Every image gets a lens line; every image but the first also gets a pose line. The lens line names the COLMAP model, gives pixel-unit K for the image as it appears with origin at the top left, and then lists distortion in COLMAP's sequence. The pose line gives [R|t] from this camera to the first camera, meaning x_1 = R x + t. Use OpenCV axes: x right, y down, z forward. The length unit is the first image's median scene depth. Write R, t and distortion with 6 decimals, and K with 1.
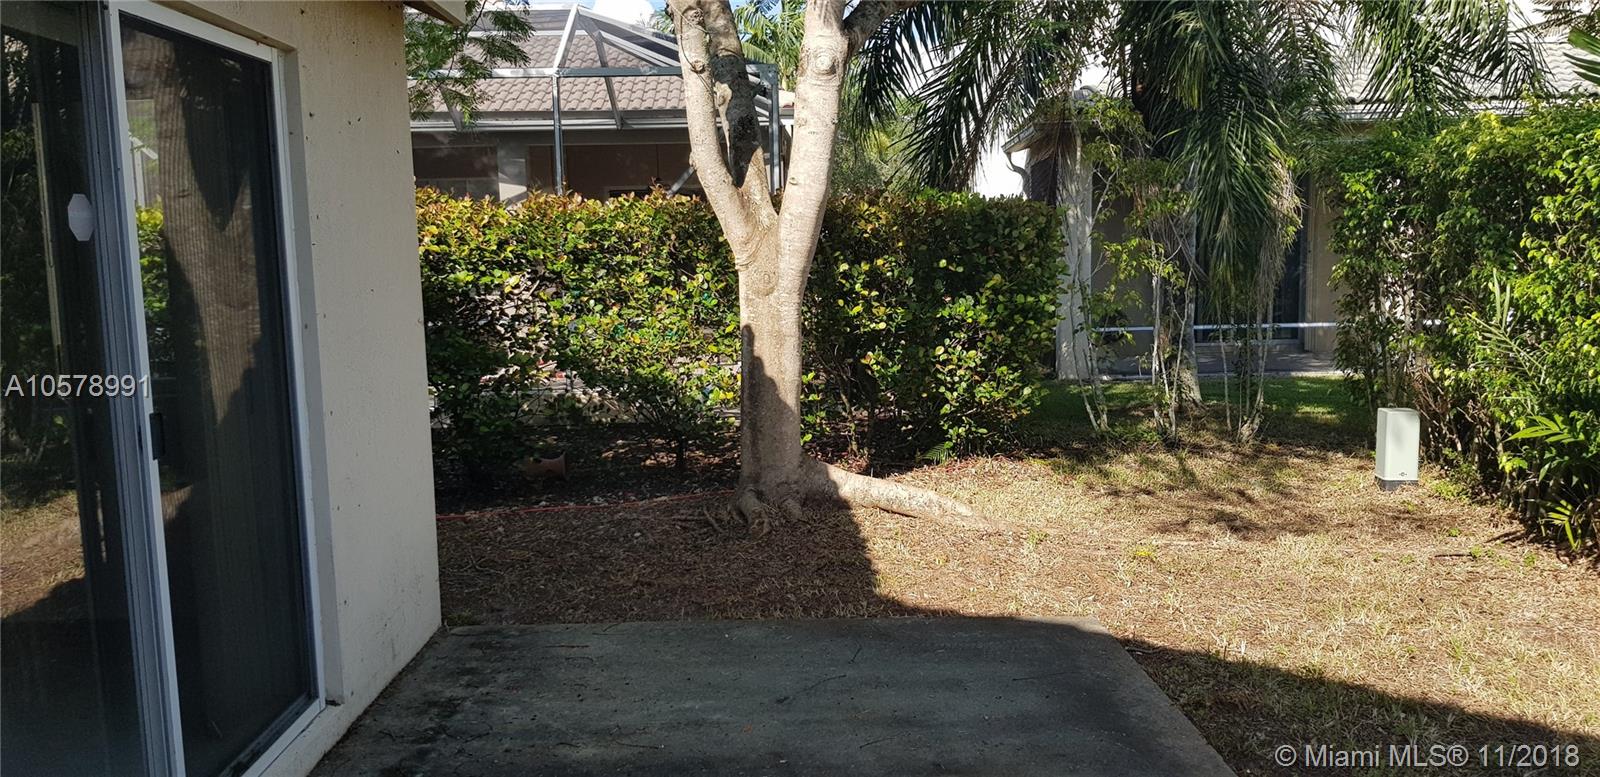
lens RADIAL K [[1293.0, 0, 800.0], [0, 1293.0, 388.5], [0, 0, 1]] dist [0.087019, -0.137026]
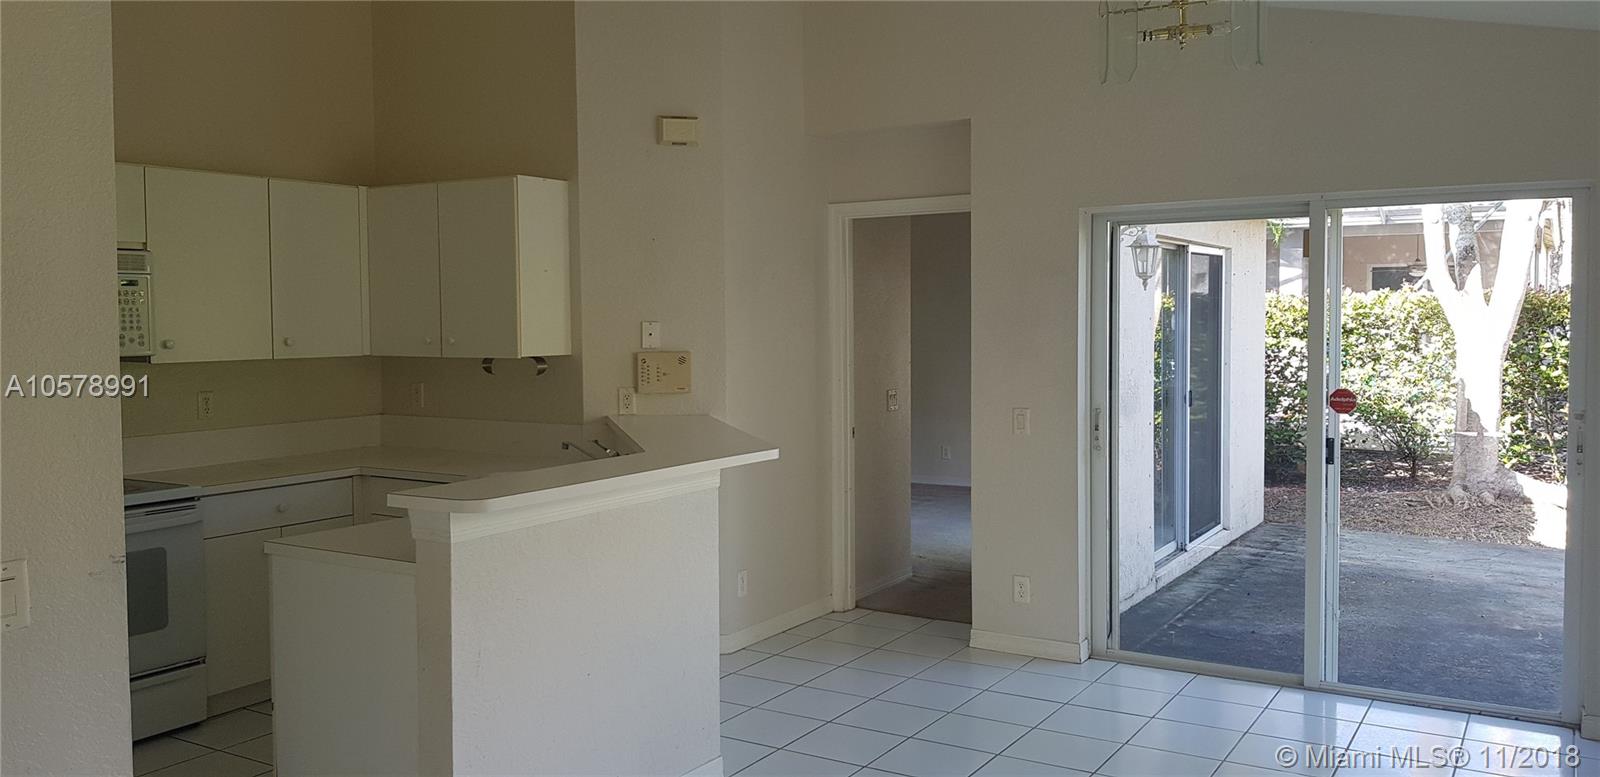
lens RADIAL K [[1293.0, 0, 800.0], [0, 1293.0, 388.5], [0, 0, 1]] dist [0.087019, -0.137026]
pose [[0.850088, 0.049269, -0.524331, 0.096295], [-0.071340, 0.997210, -0.021958, 0.048769], [0.521786, 0.056072, 0.851232, -0.665548]]
